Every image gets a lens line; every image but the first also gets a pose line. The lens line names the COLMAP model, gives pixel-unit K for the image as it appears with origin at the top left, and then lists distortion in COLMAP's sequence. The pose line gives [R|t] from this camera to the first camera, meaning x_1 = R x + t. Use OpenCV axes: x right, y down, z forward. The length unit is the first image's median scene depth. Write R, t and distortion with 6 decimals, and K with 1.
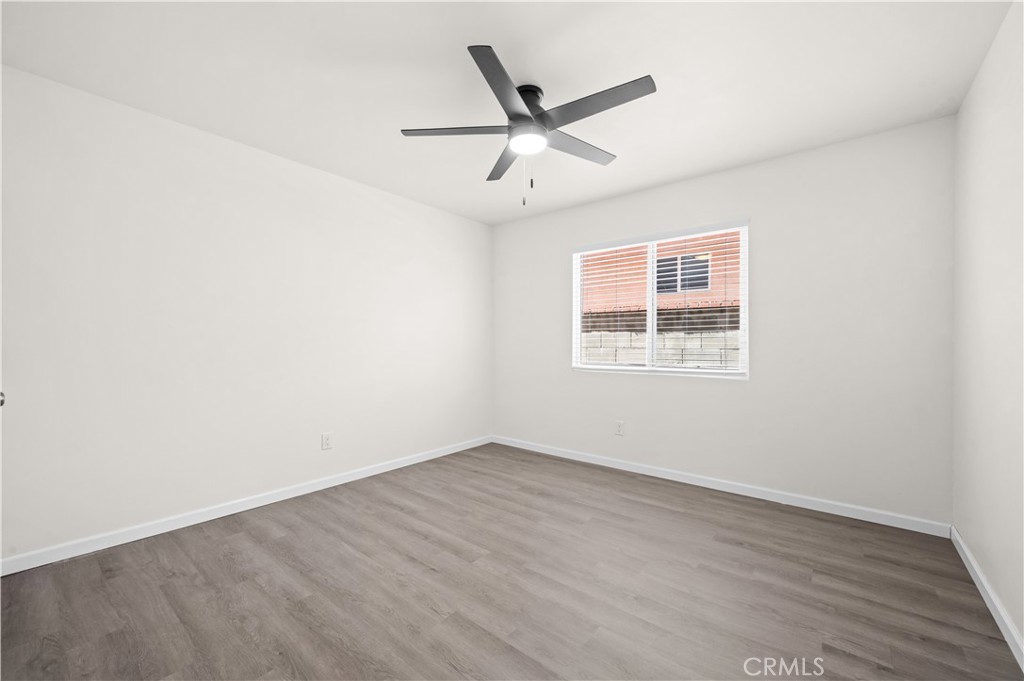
lens RADIAL K [[407.4, 0, 511.6], [0, 407.4, 342.1], [0, 0, 1]] dist [-0.001053, -0.000089]
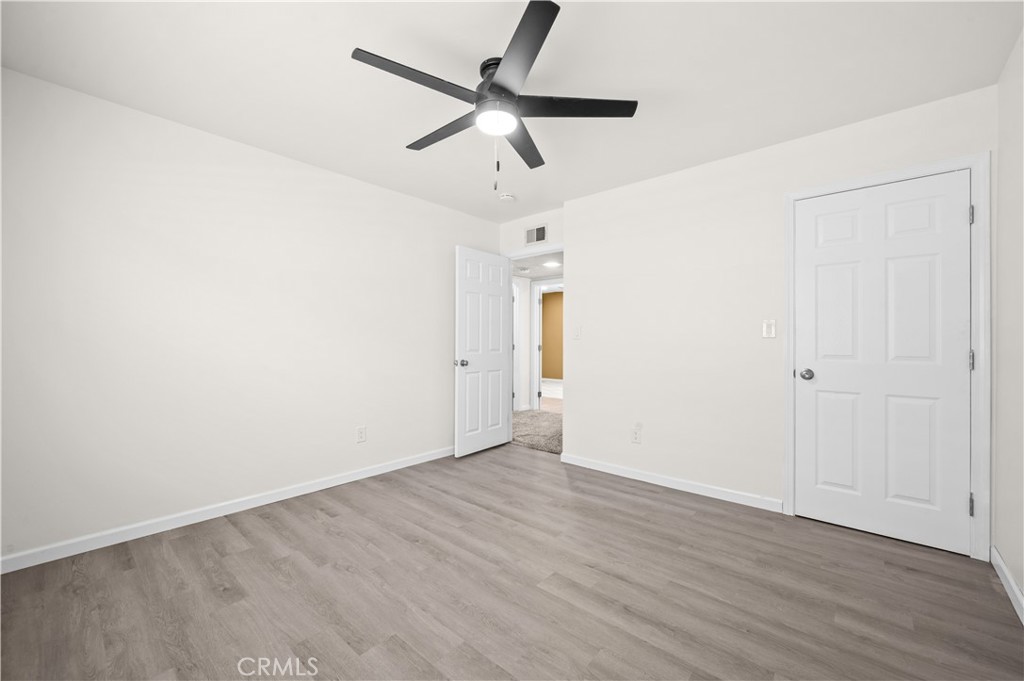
lens RADIAL K [[407.4, 0, 512.5], [0, 407.4, 340.3], [0, 0, 1]] dist [-0.001053, -0.000089]
pose [[-0.999155, -0.006430, 0.040593, -0.036983], [-0.006642, 0.999965, -0.005097, 0.004325], [-0.040559, -0.005362, -0.999163, 2.021991]]
